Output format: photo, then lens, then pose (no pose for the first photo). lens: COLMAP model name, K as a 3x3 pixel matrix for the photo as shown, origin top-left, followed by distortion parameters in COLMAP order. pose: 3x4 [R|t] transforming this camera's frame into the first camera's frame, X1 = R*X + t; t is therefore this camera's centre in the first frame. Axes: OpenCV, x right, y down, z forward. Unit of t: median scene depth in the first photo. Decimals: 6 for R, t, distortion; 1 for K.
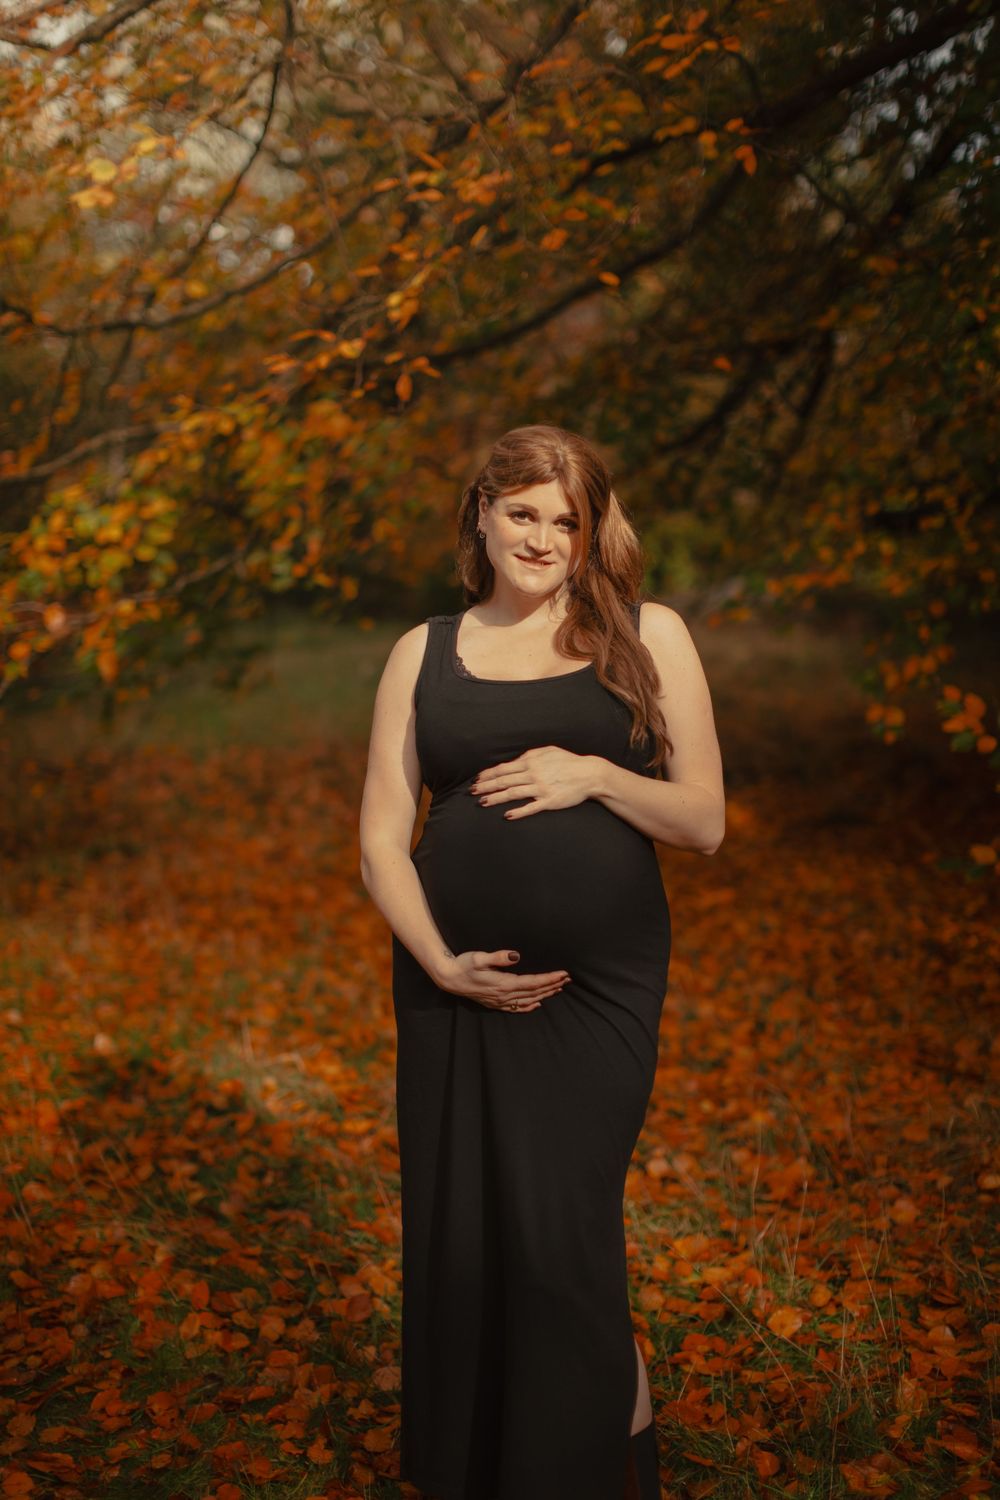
lens RADIAL K [[2269.3, 0, 413.4], [0, 2269.3, 755.7], [0, 0, 1]] dist [-0.007550, 0.028647]
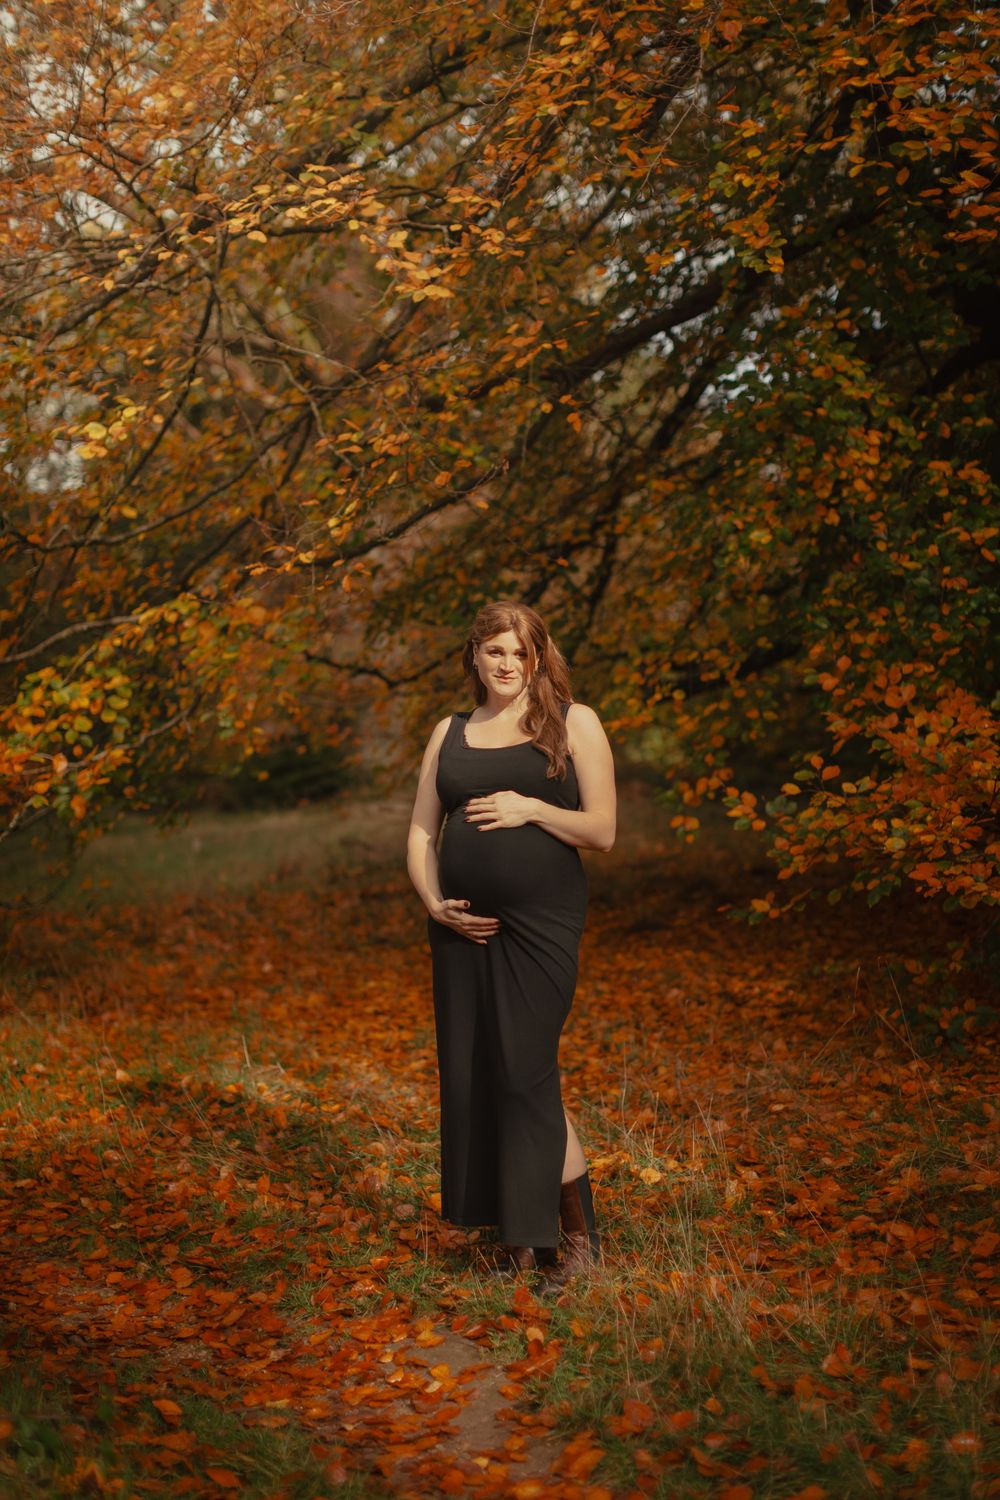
lens RADIAL K [[2269.3, 0, 413.4], [0, 2269.3, 755.7], [0, 0, 1]] dist [-0.007550, 0.028647]
pose [[0.994587, -0.029545, 0.099620, -0.104520], [0.038104, 0.995640, -0.085140, 0.066737], [-0.096670, 0.088475, 0.991376, -0.398036]]
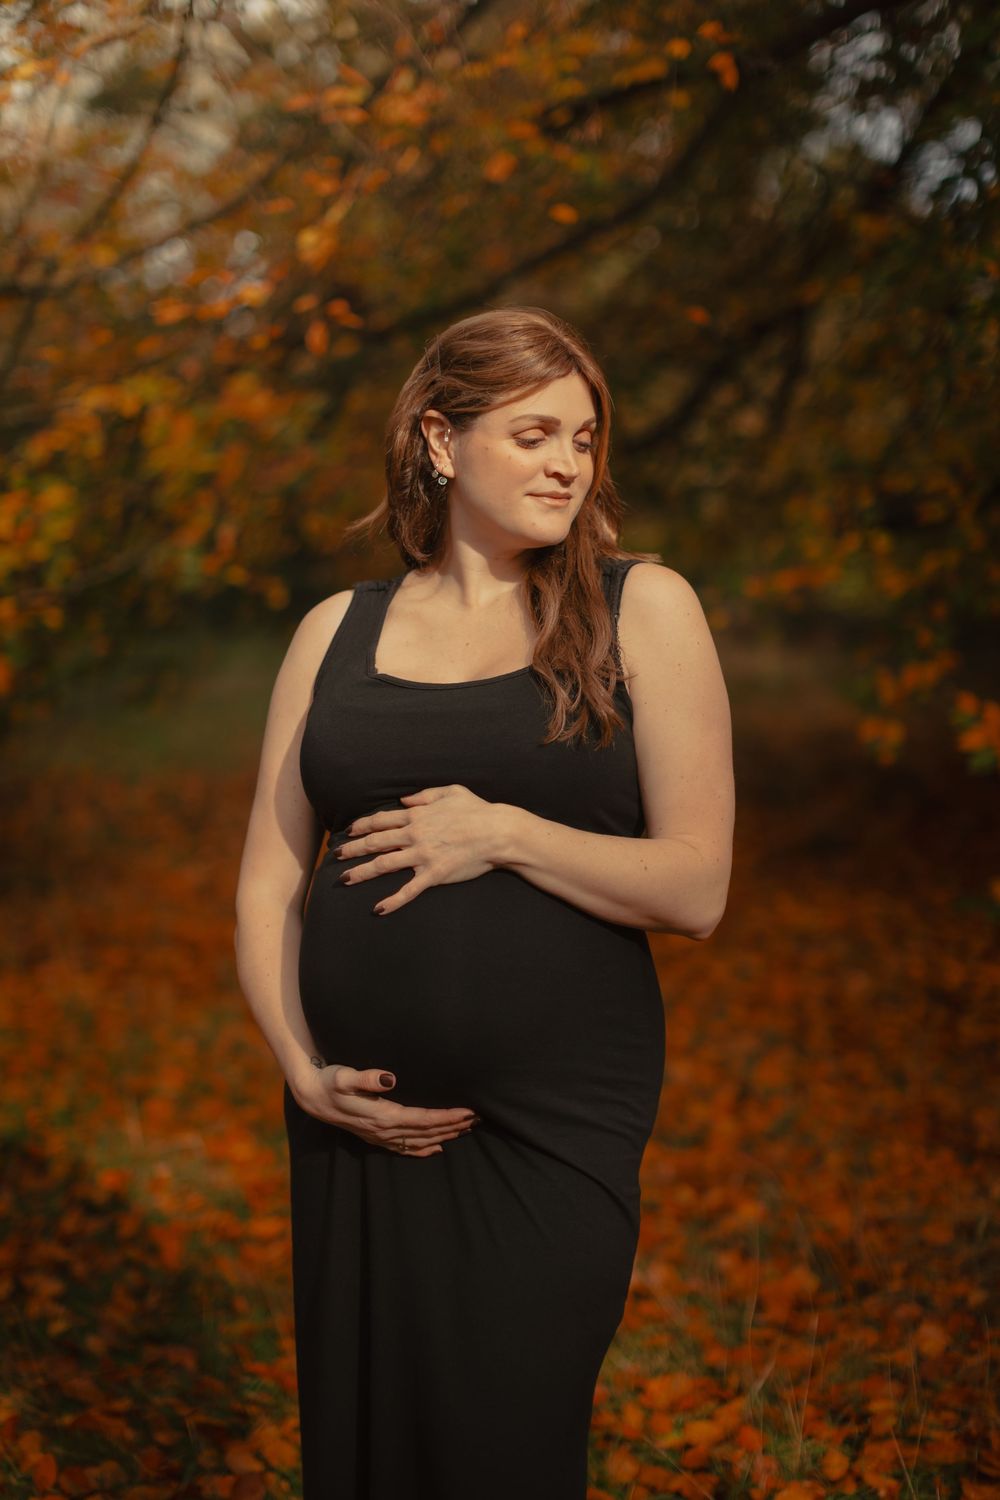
lens RADIAL K [[2269.3, 0, 413.4], [0, 2269.3, 755.7], [0, 0, 1]] dist [-0.007550, 0.028647]
pose [[0.999871, -0.004546, 0.015407, 0.016770], [0.004687, 0.999948, -0.009102, -0.001314], [-0.015365, 0.009173, 0.999840, 0.162077]]
